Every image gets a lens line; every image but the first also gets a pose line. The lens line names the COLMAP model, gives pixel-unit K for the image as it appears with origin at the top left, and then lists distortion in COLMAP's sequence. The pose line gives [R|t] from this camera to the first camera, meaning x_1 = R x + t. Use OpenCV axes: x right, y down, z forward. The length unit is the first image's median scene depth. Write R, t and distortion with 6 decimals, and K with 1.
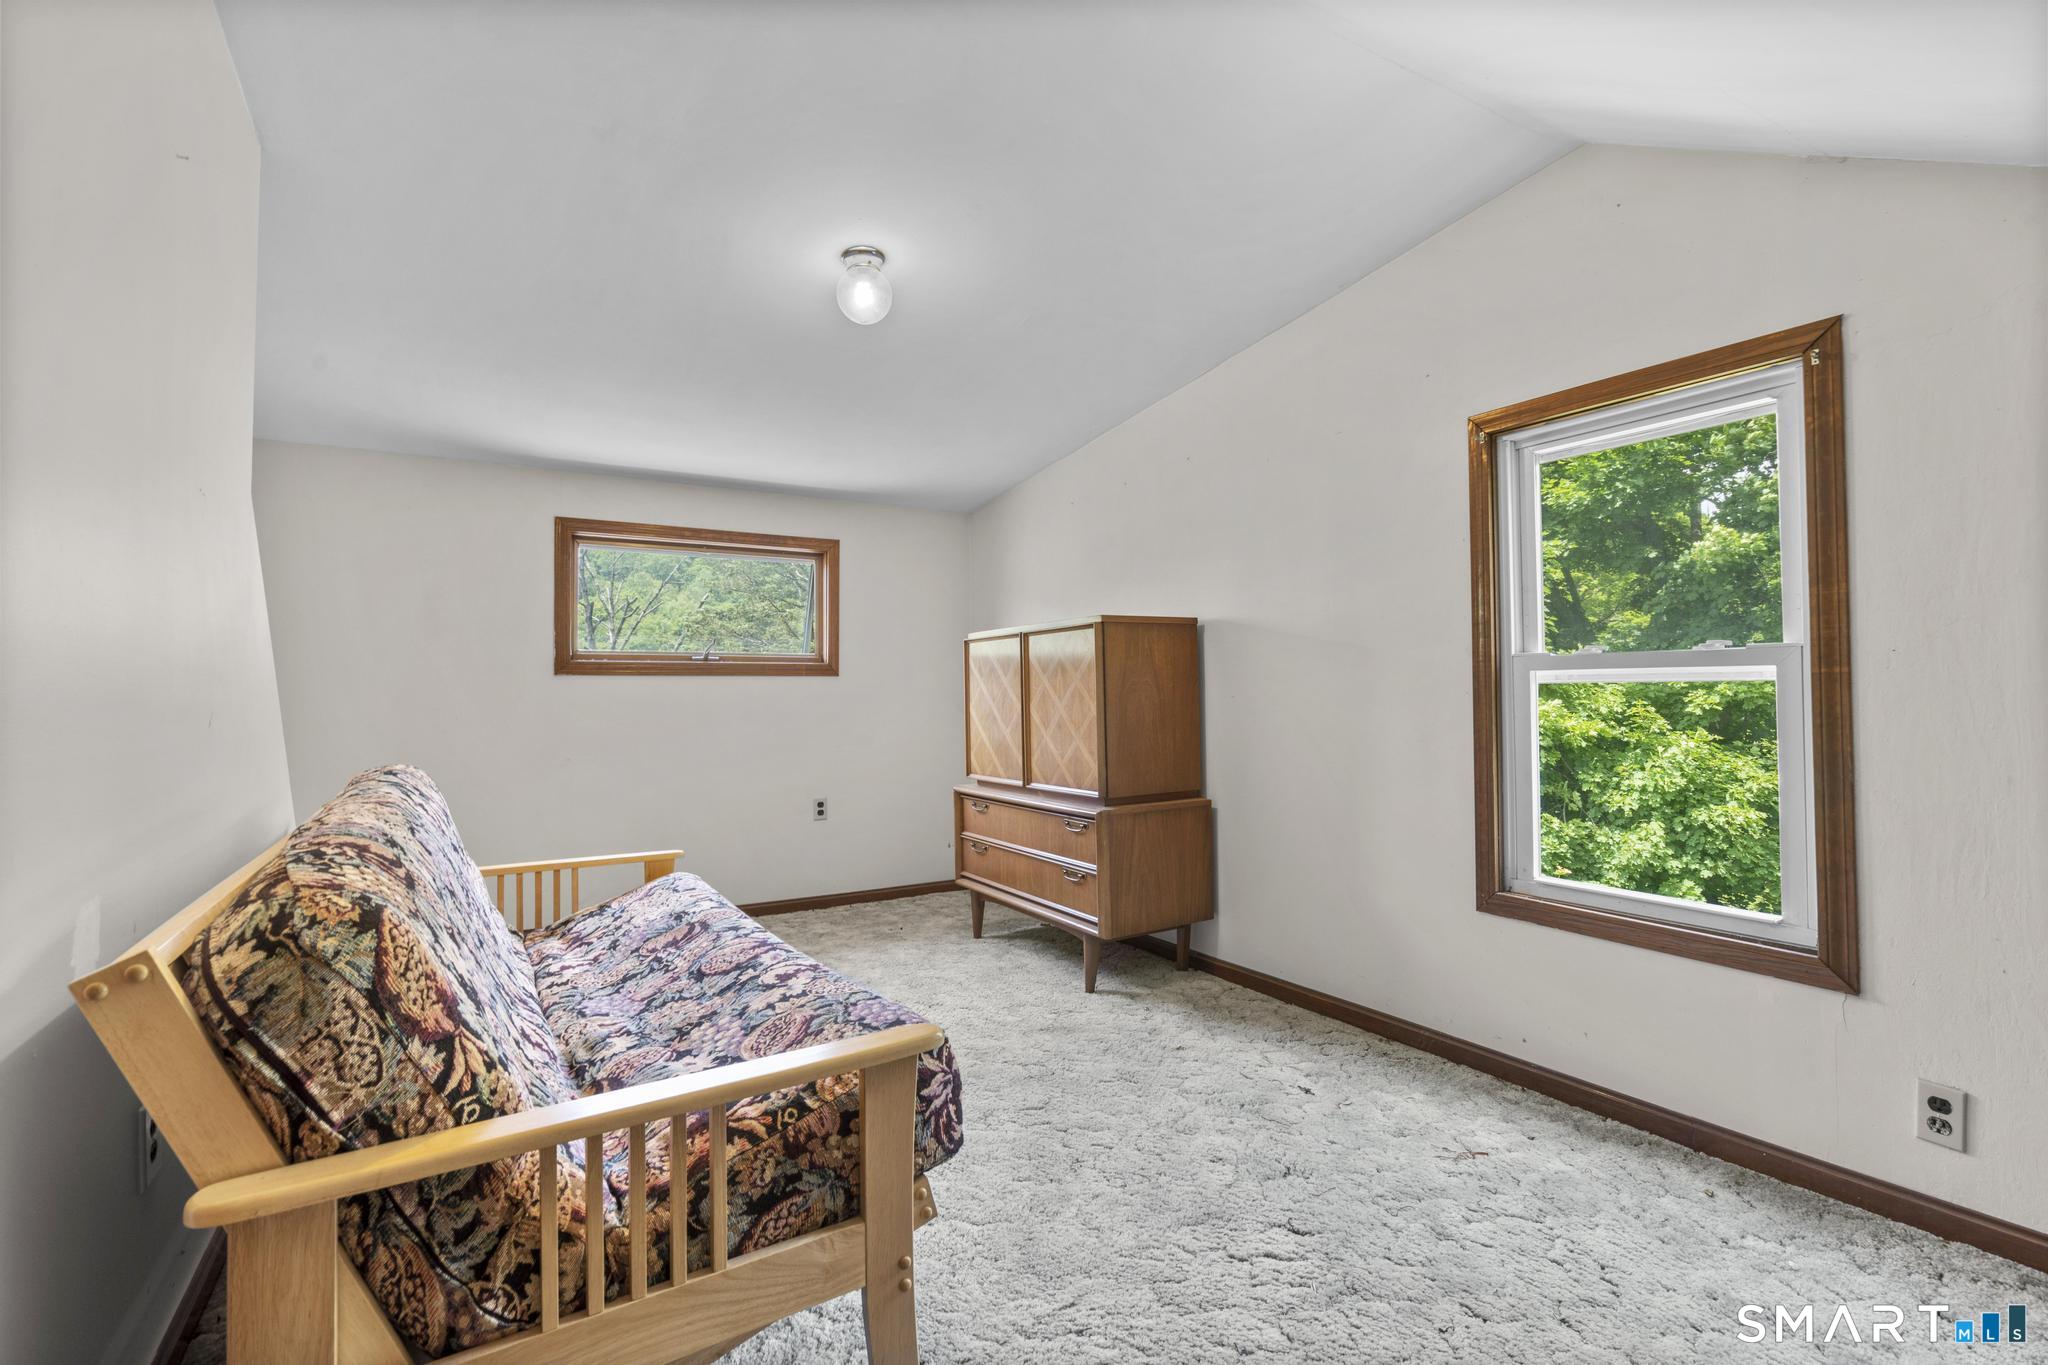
lens RADIAL K [[920.3, 0, 1030.5], [0, 920.3, 671.5], [0, 0, 1]] dist [-0.000490, 0.001070]
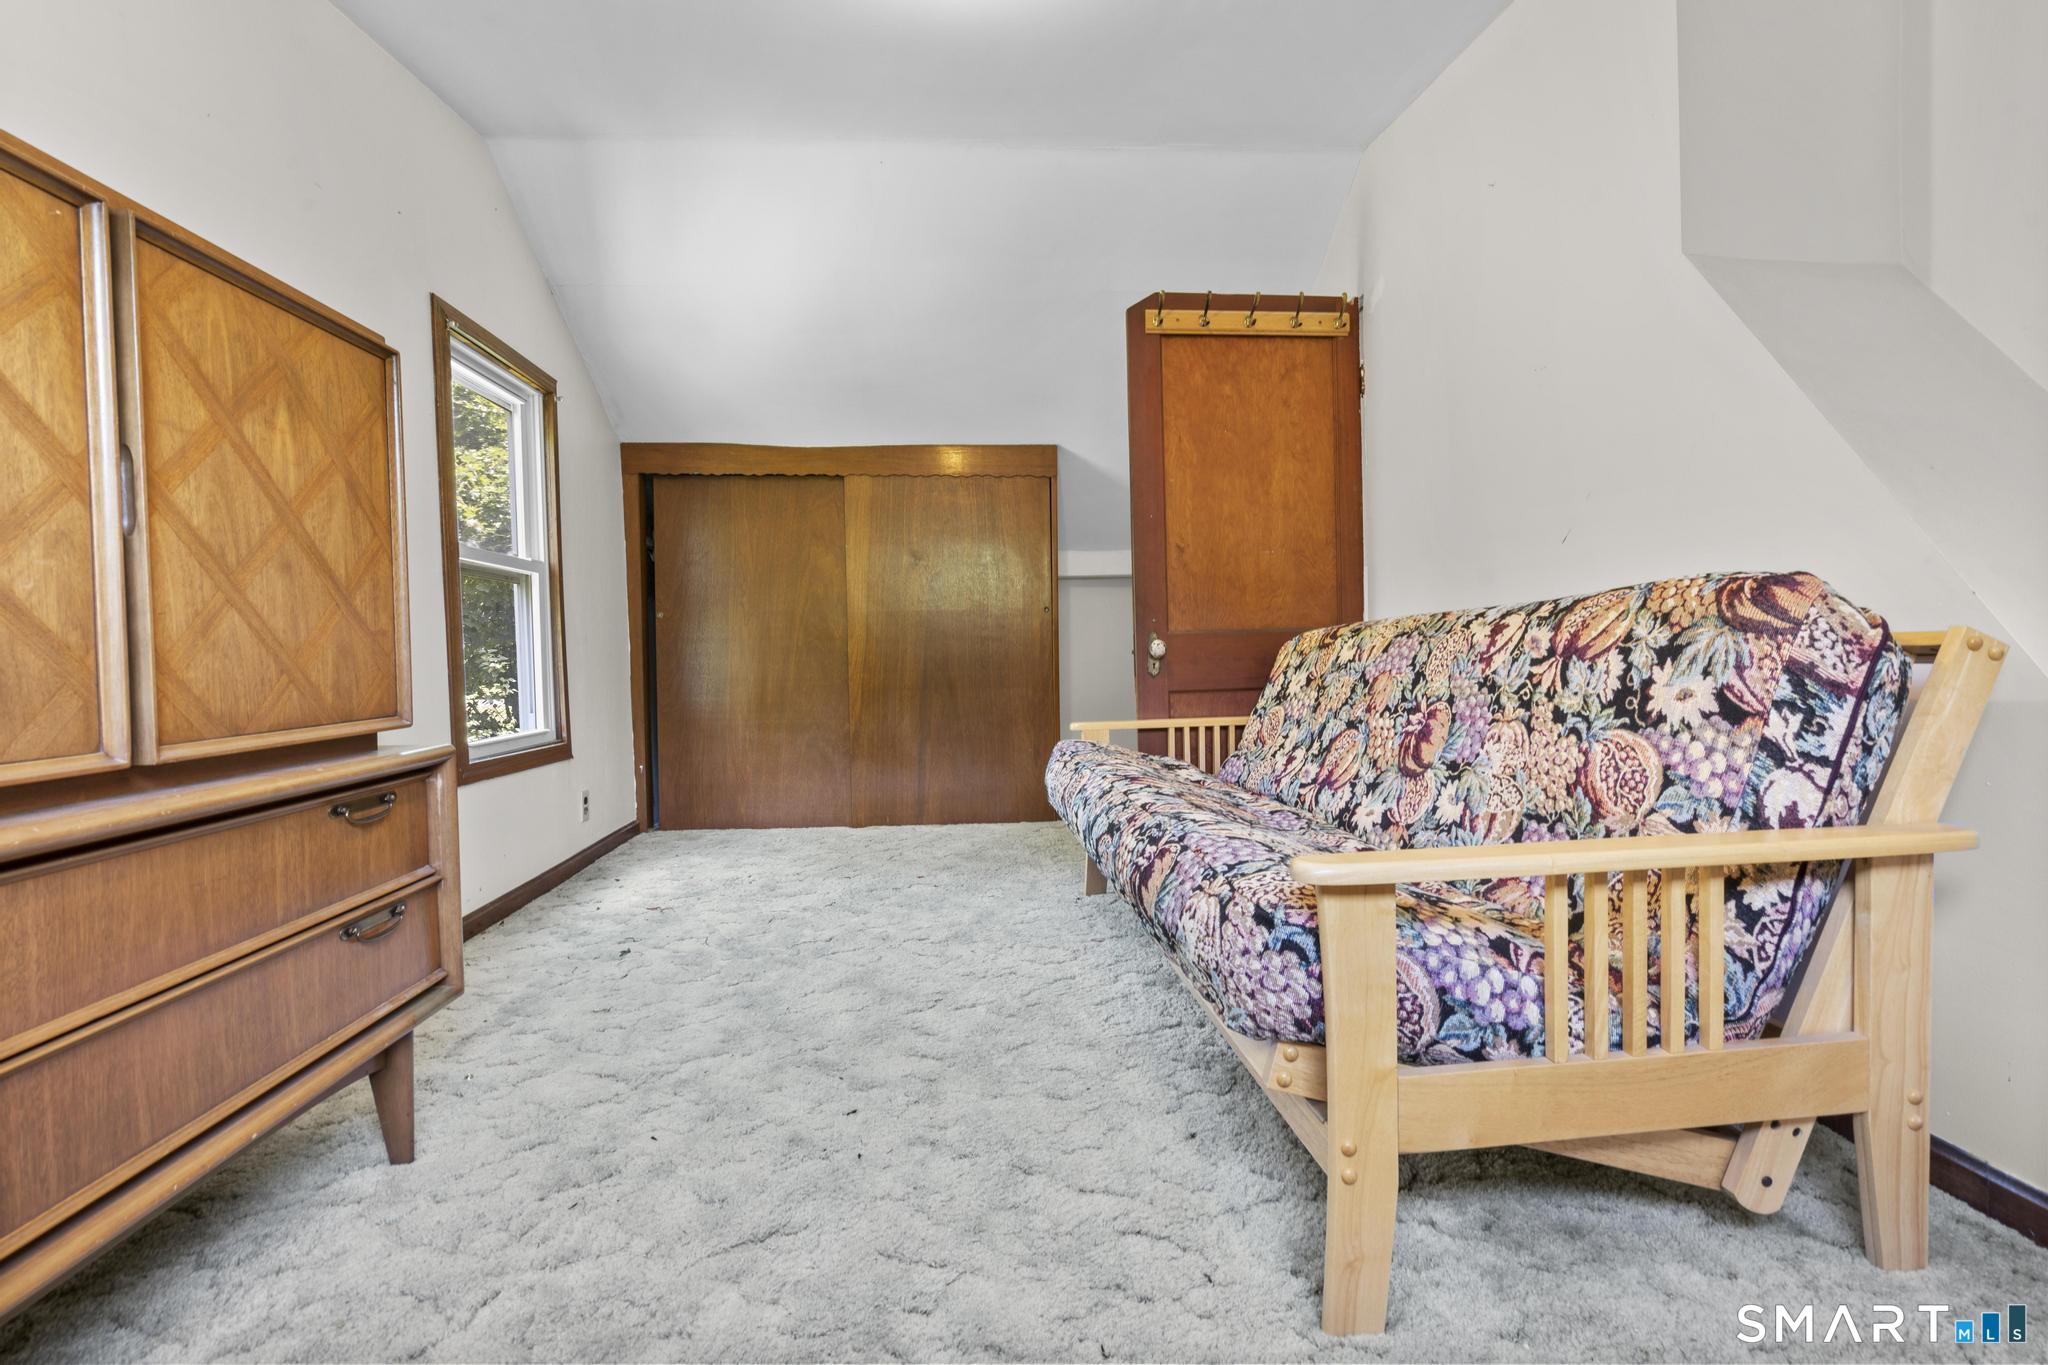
lens RADIAL K [[920.3, 0, 1030.5], [0, 920.3, 671.5], [0, 0, 1]] dist [-0.000490, 0.001070]
pose [[-0.895029, 0.020108, 0.445554, -0.454396], [0.020956, 0.999776, -0.003024, 0.125955], [-0.445515, 0.006630, -0.895250, 1.376433]]
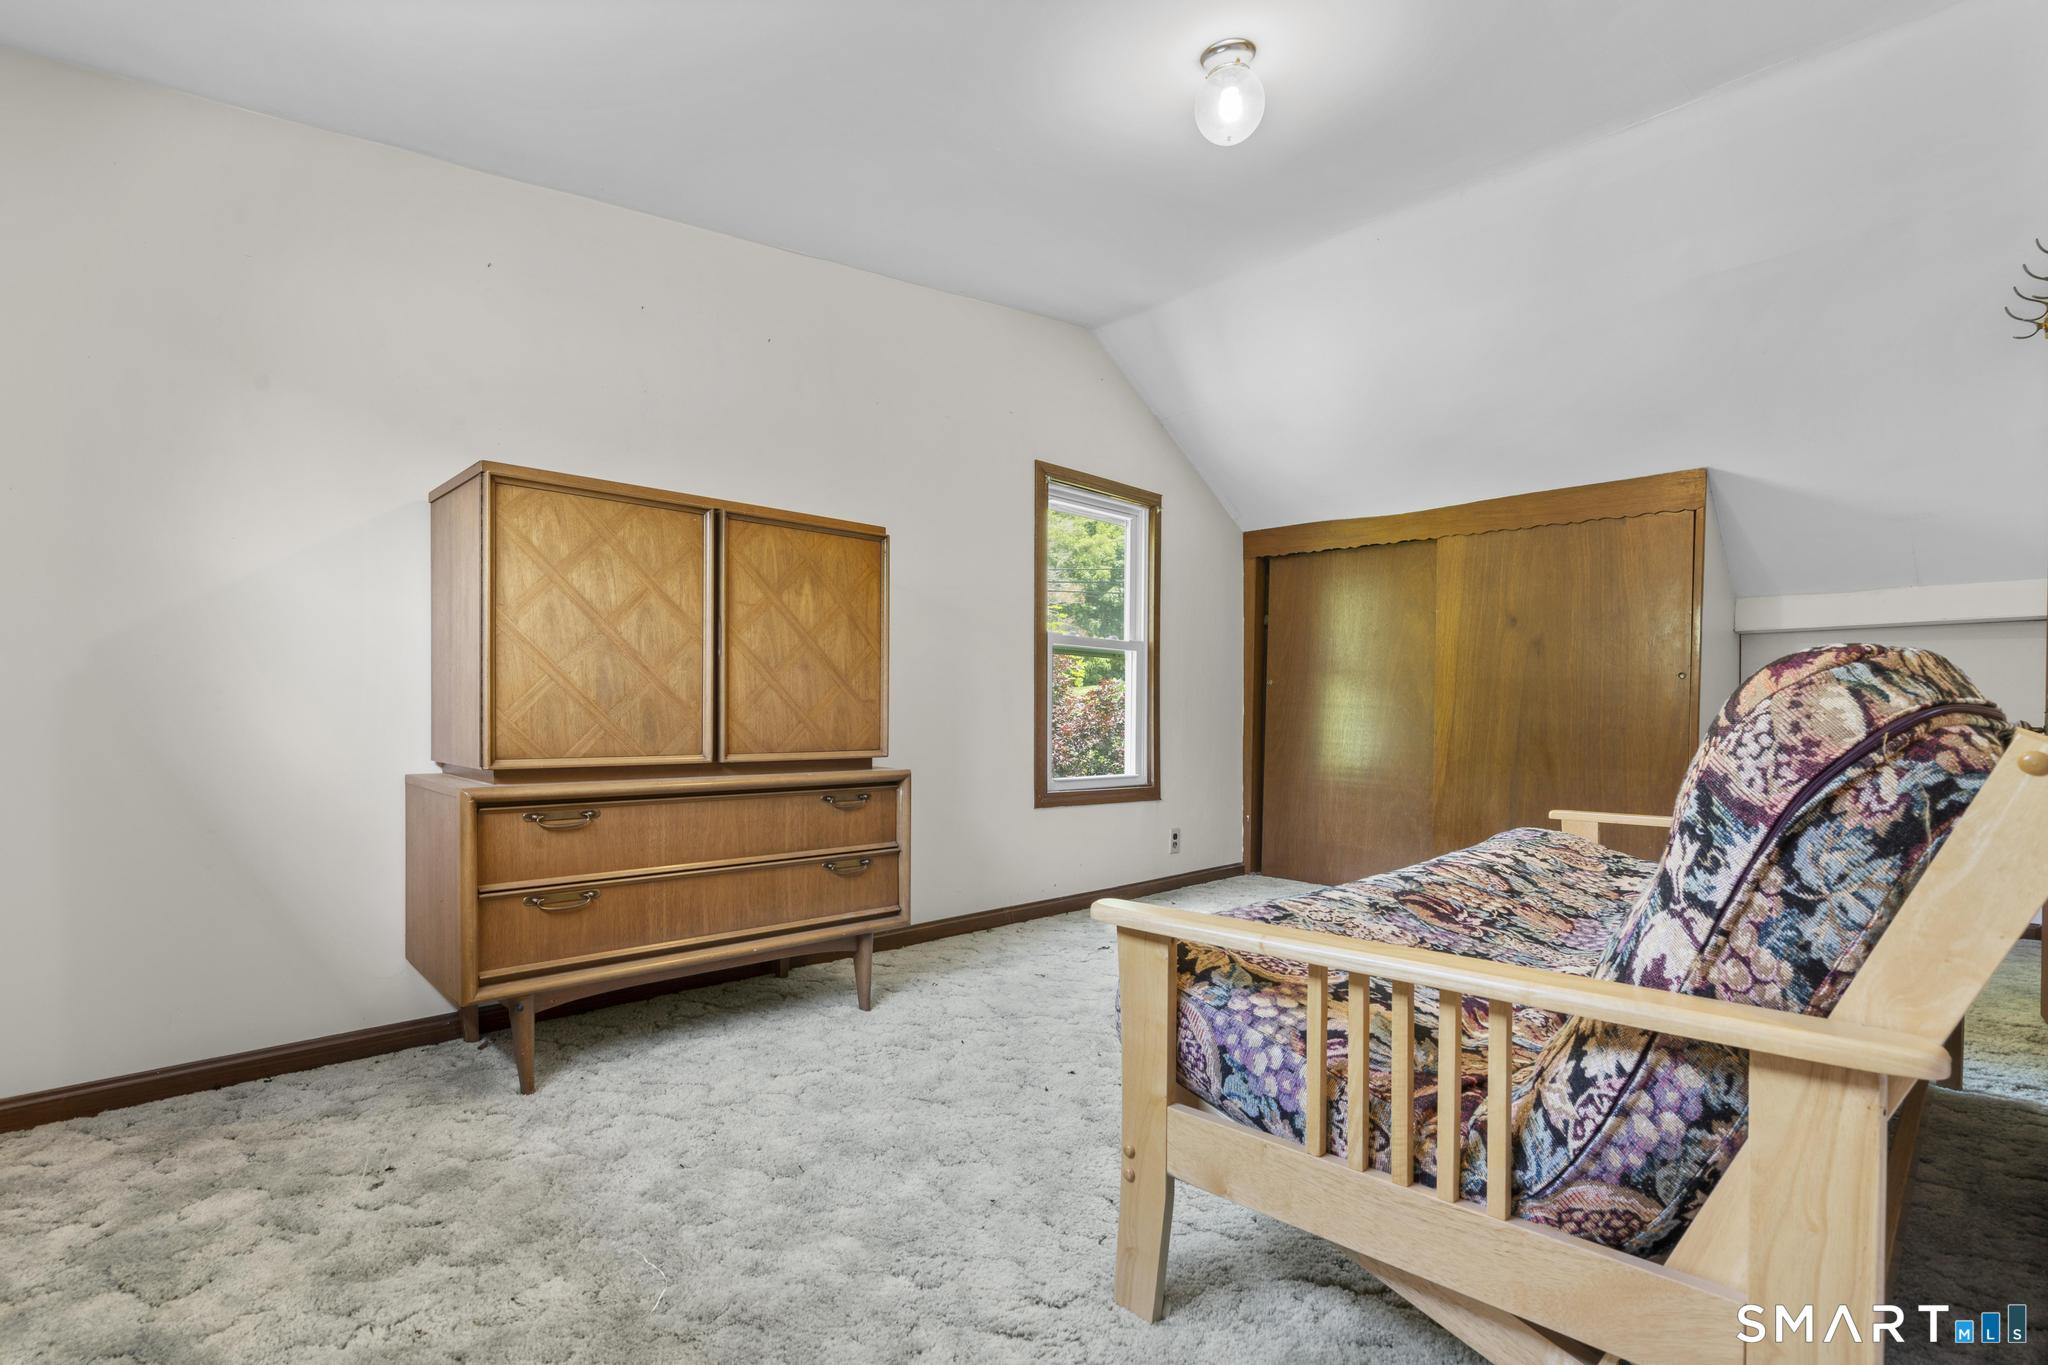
lens RADIAL K [[969.9, 0, 1021.3], [0, 969.9, 722.6], [0, 0, 1]] dist [0.001740, 0.000427]
pose [[-0.228541, 0.002612, 0.973531, -0.825587], [-0.030157, 0.999498, -0.009761, 0.121084], [-0.973067, -0.031590, -0.228348, 1.160339]]
